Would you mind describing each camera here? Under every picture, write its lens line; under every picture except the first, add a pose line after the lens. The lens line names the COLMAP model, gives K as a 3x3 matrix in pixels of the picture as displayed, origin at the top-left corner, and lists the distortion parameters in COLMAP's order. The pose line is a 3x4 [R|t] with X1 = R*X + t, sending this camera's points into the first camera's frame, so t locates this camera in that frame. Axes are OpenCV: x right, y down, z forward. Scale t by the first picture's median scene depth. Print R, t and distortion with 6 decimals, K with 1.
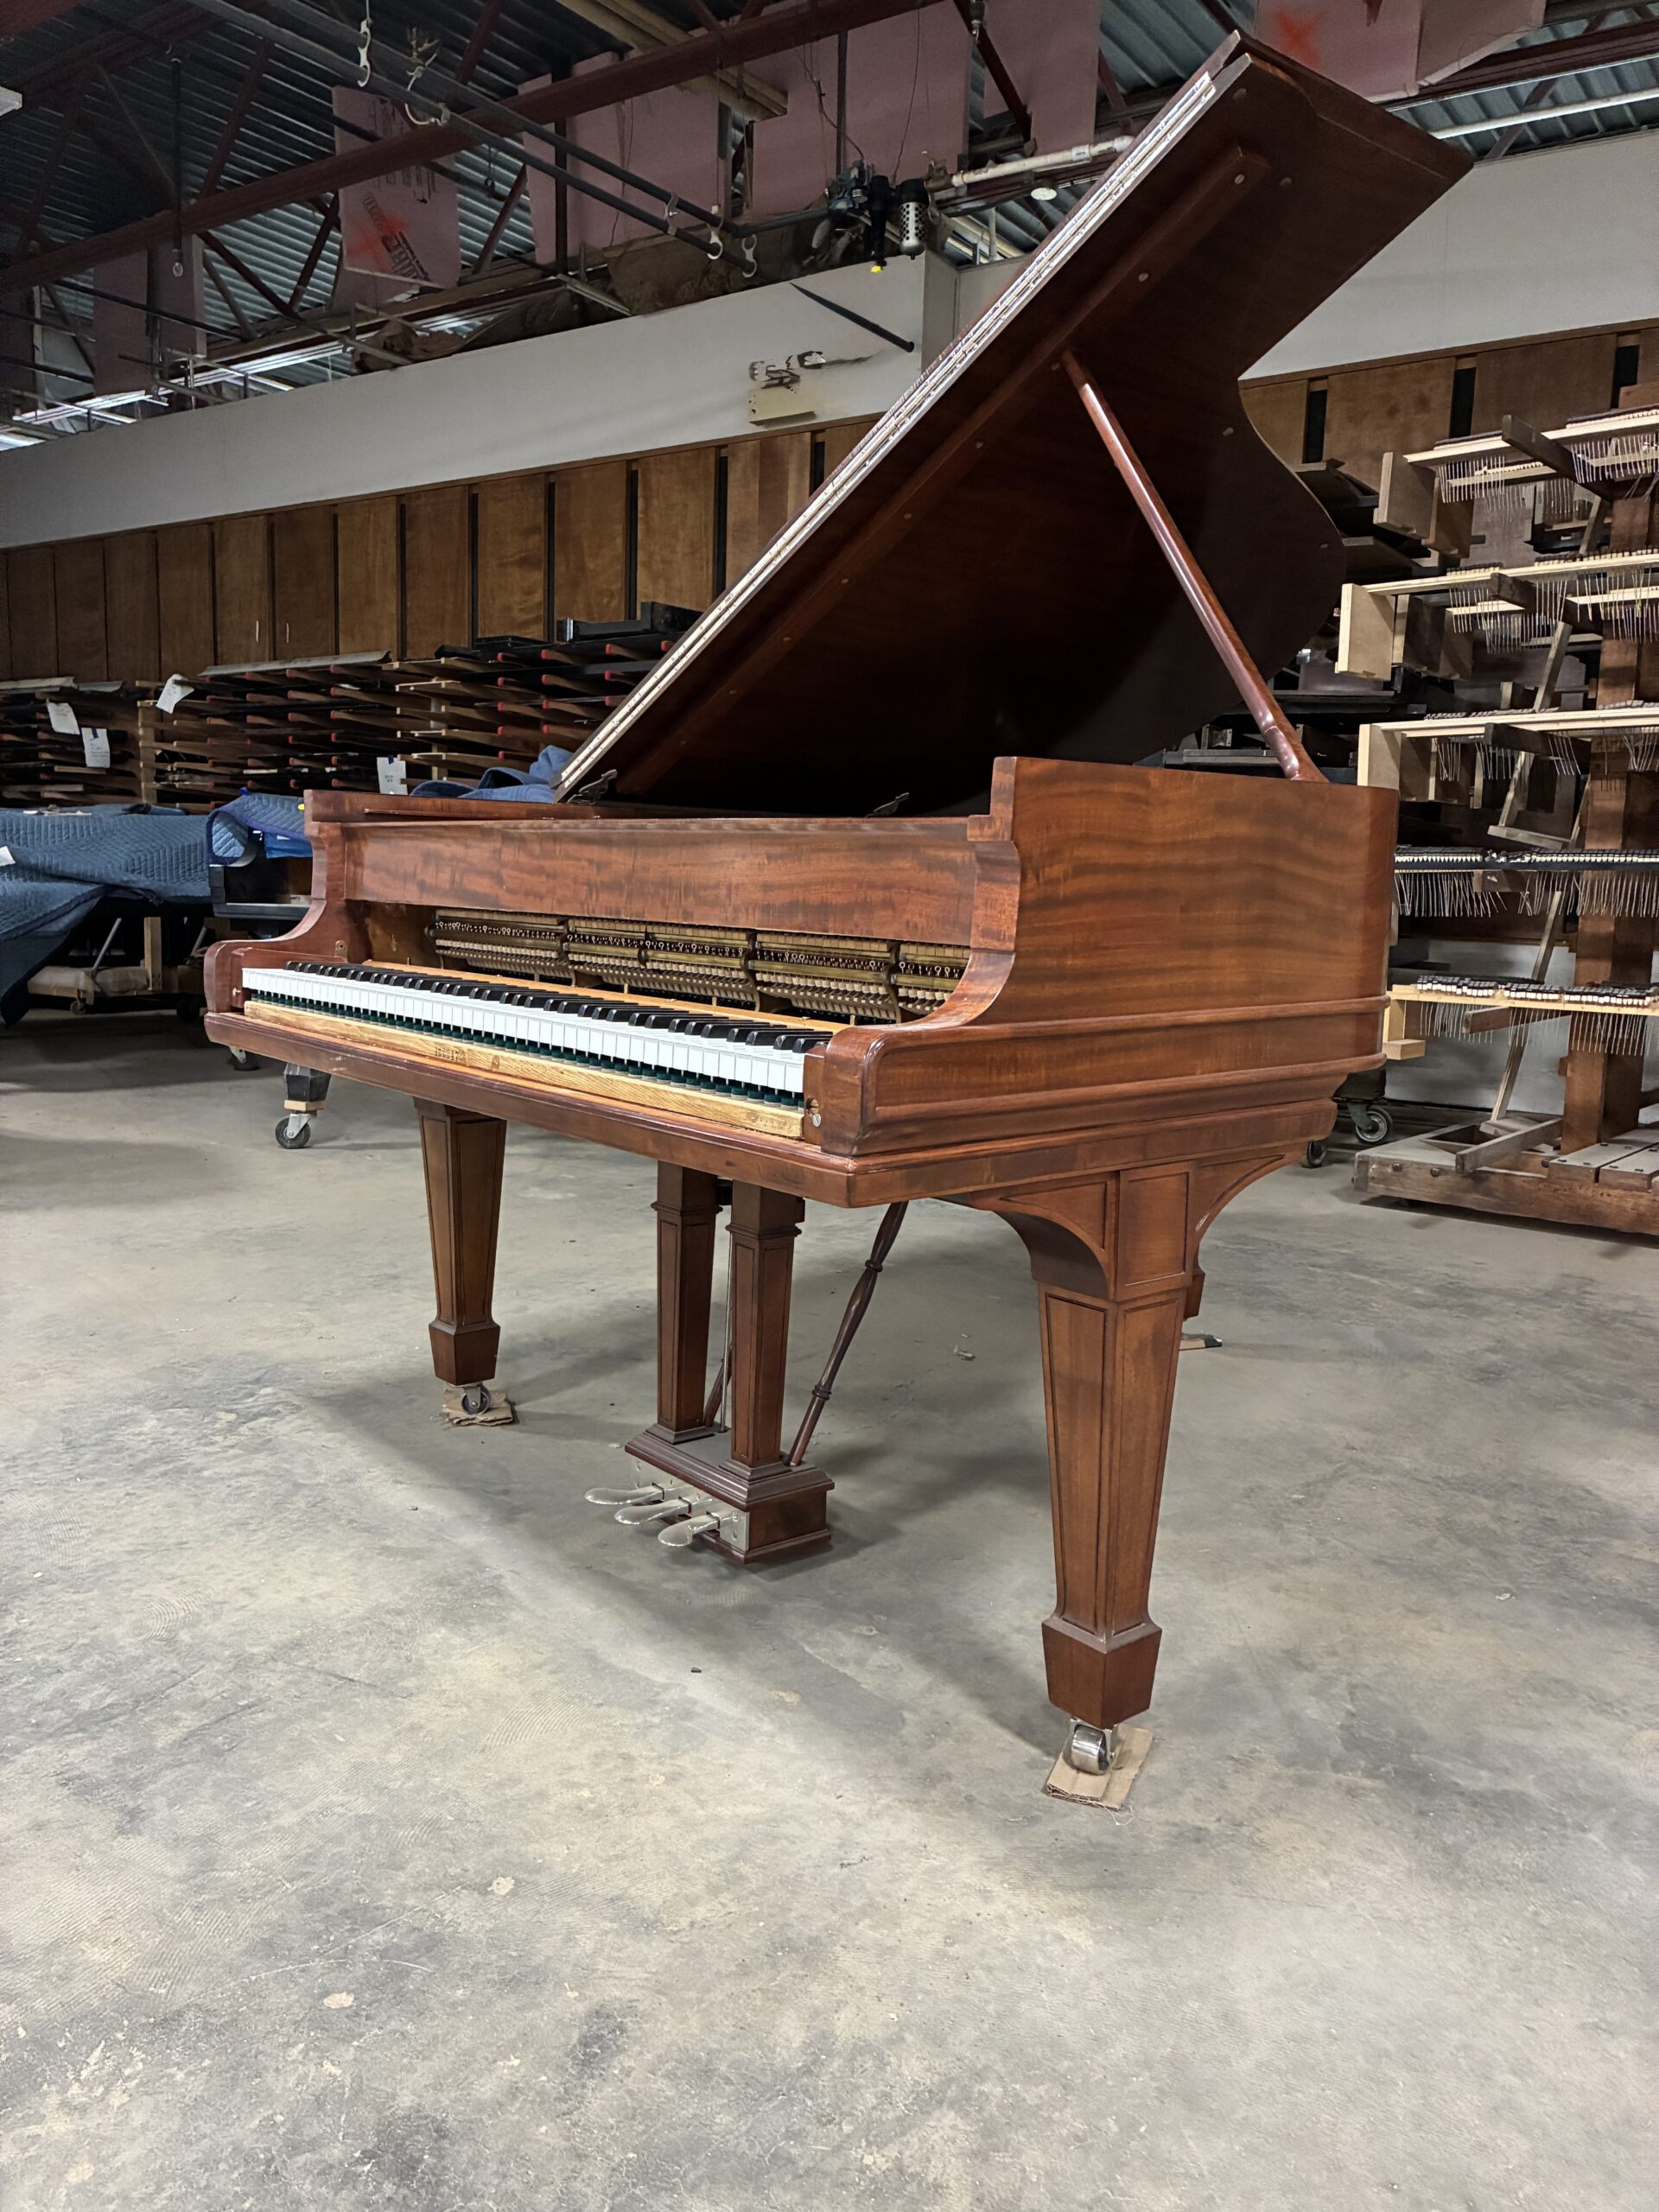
lens RADIAL K [[1653.7, 0, 852.1], [0, 1653.7, 1095.8], [0, 0, 1]] dist [0.008866, -0.000035]
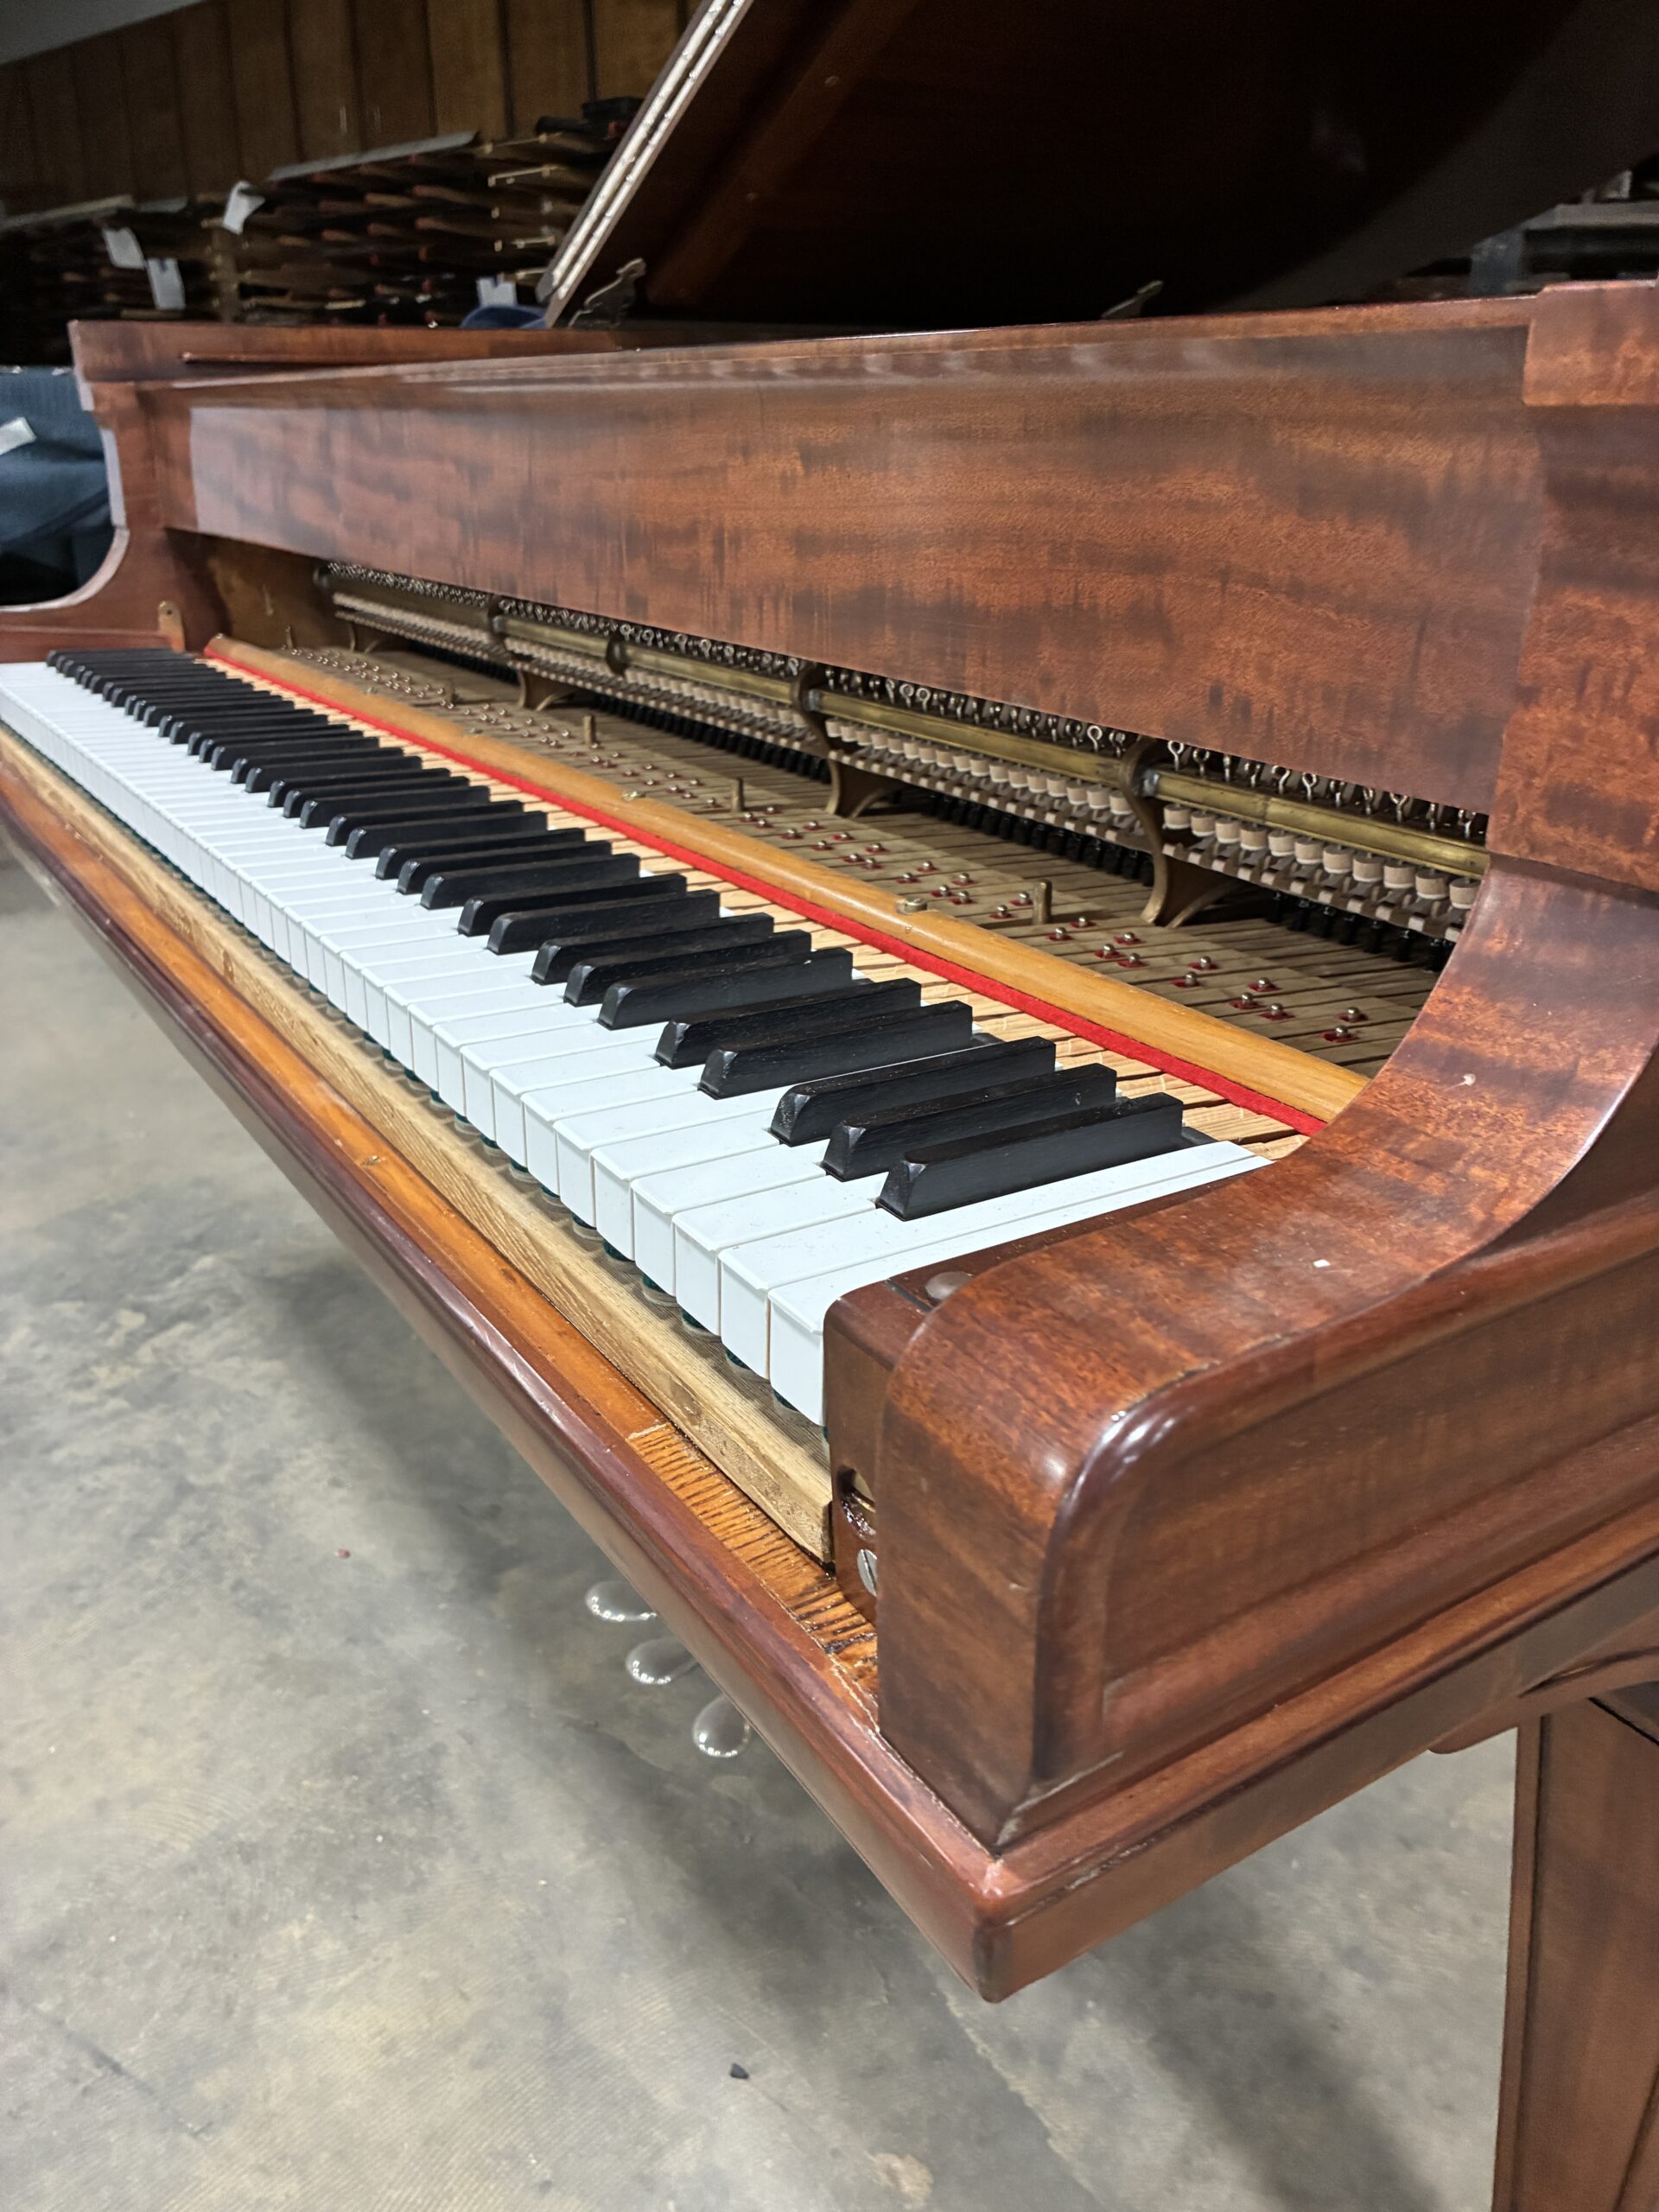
lens RADIAL K [[1694.0, 0, 840.3], [0, 1694.0, 1105.5], [0, 0, 1]] dist [0.006764, 0.004104]
pose [[0.991340, 0.011678, -0.130797, 0.005381], [0.022140, 0.966917, 0.254130, -0.084089], [0.129438, -0.254825, 0.958285, 0.508701]]
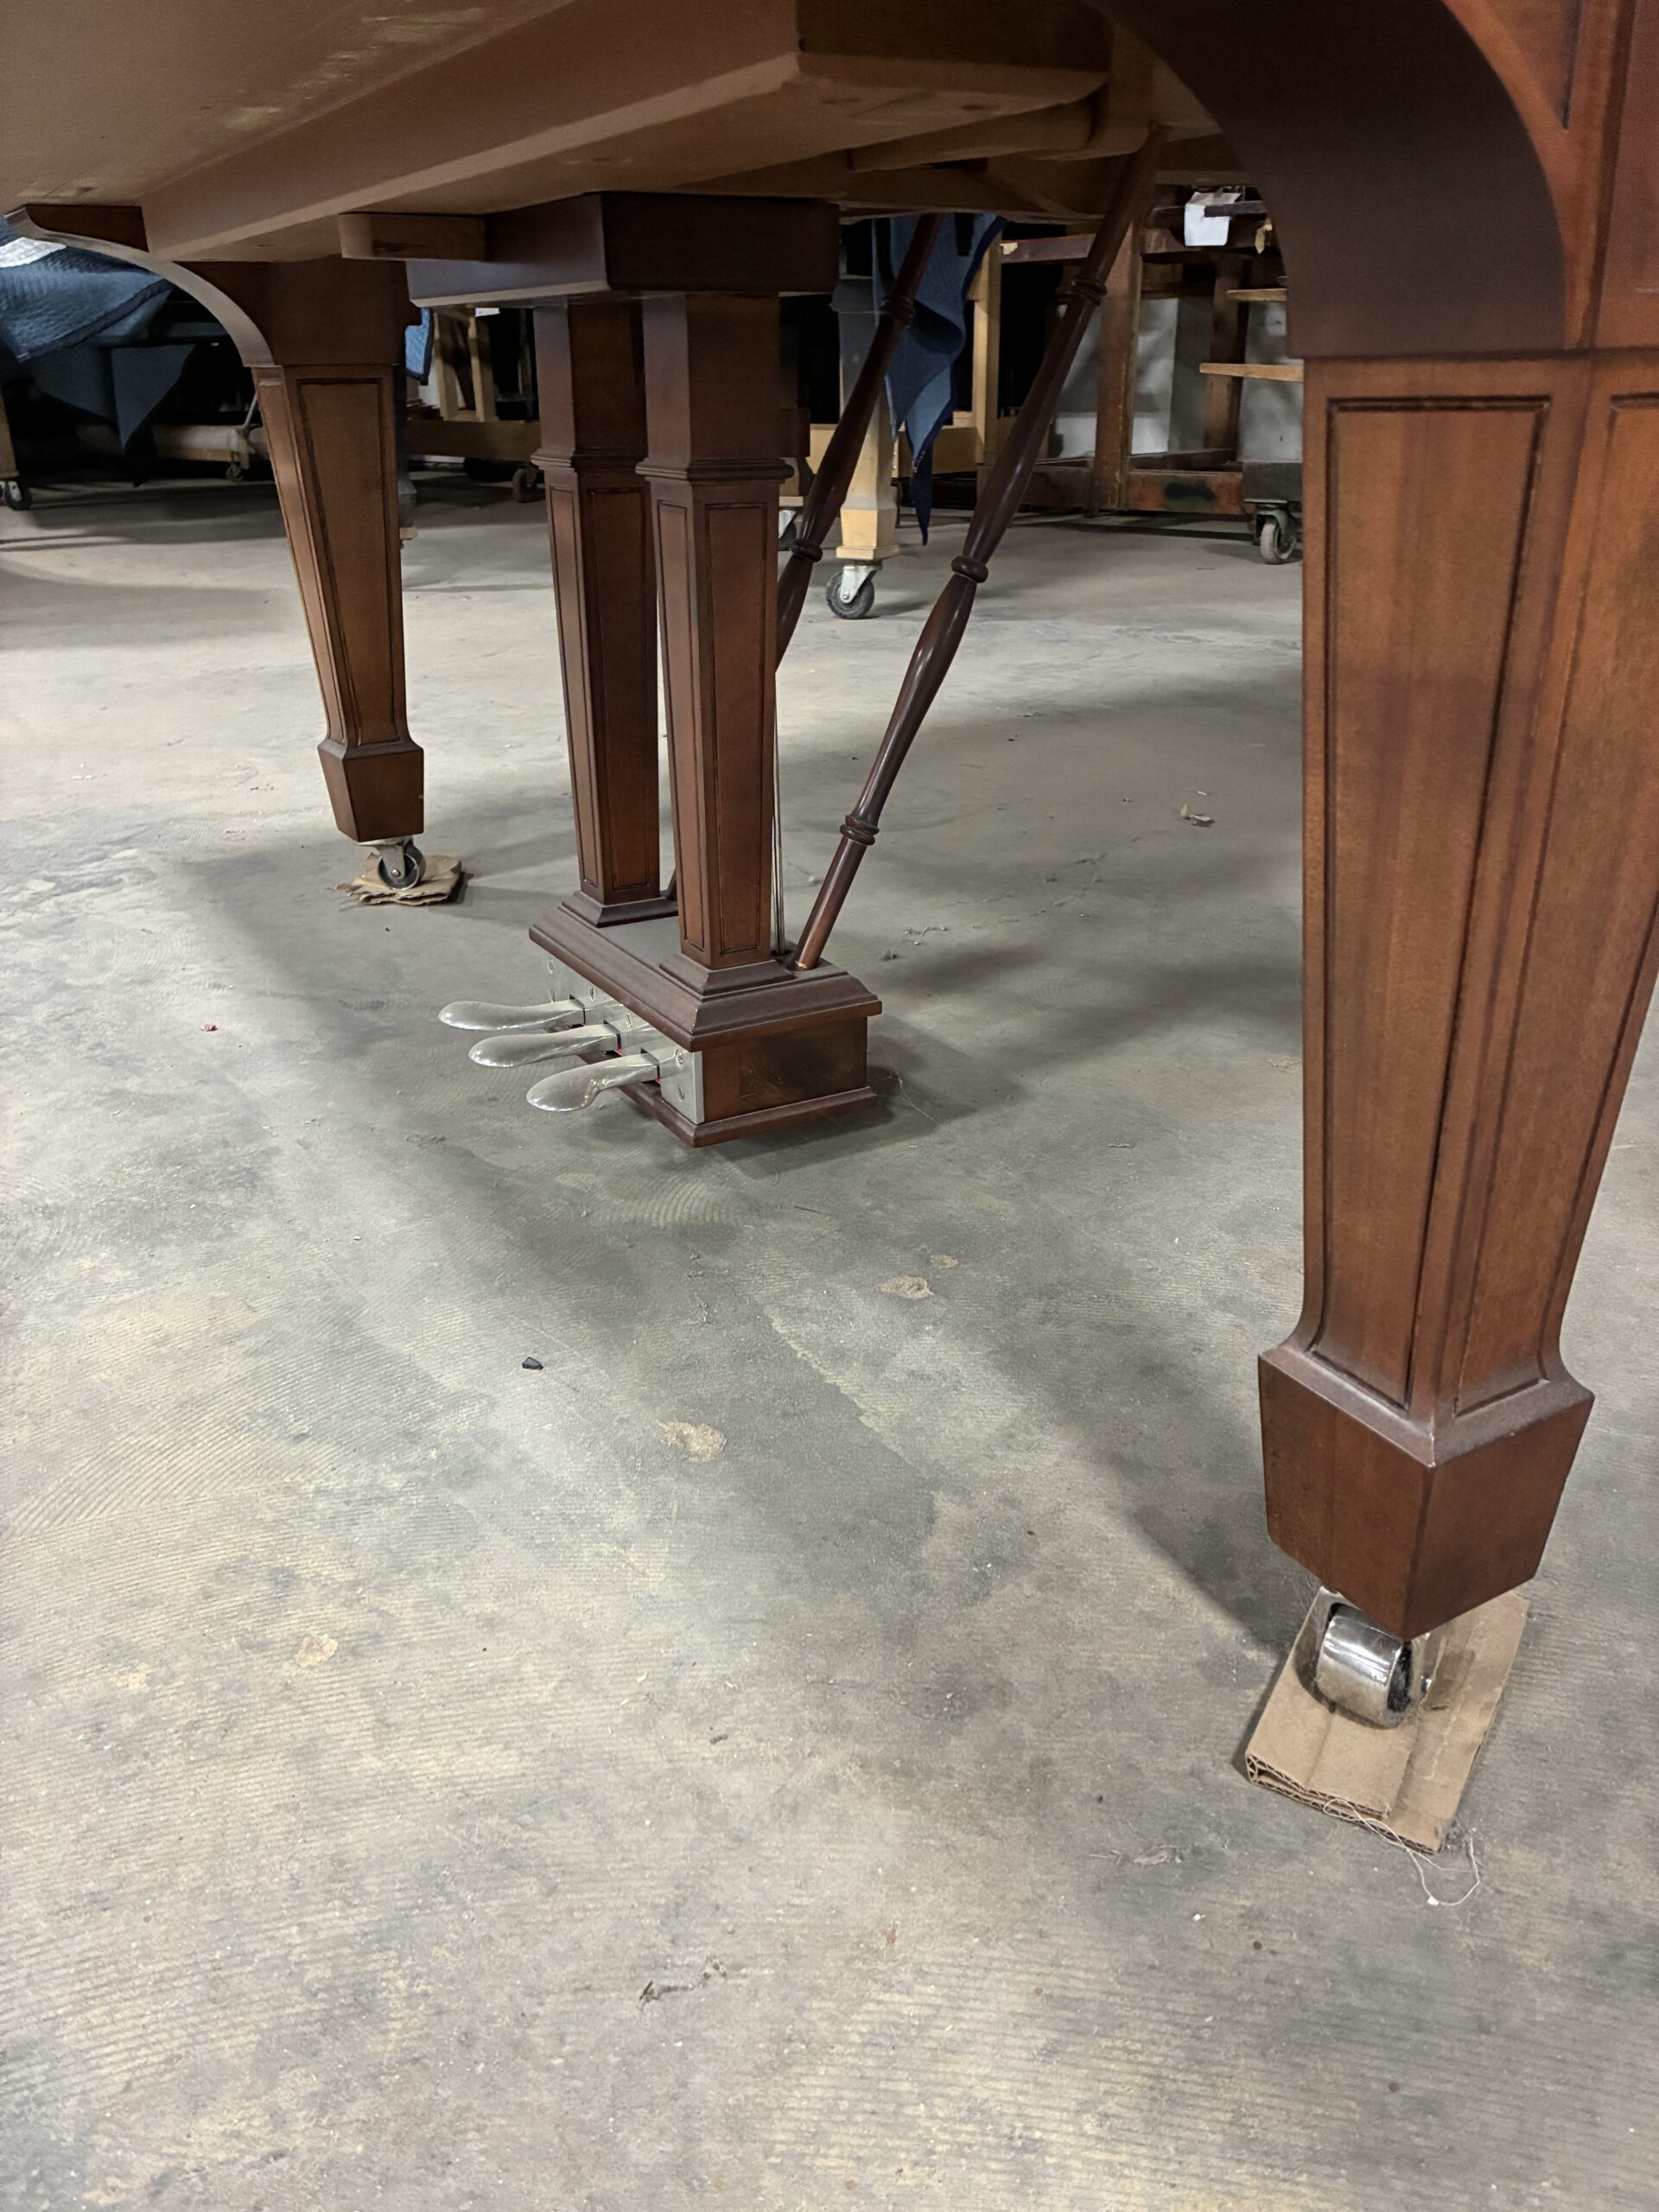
lens RADIAL K [[1677.2, 0, 823.7], [0, 1677.2, 1103.1], [0, 0, 1]] dist [0.015687, -0.001721]
pose [[0.984093, 0.032558, -0.174644, 0.066918], [0.017496, 0.960522, 0.277652, 0.125235], [0.176789, -0.276291, 0.944674, 0.518600]]
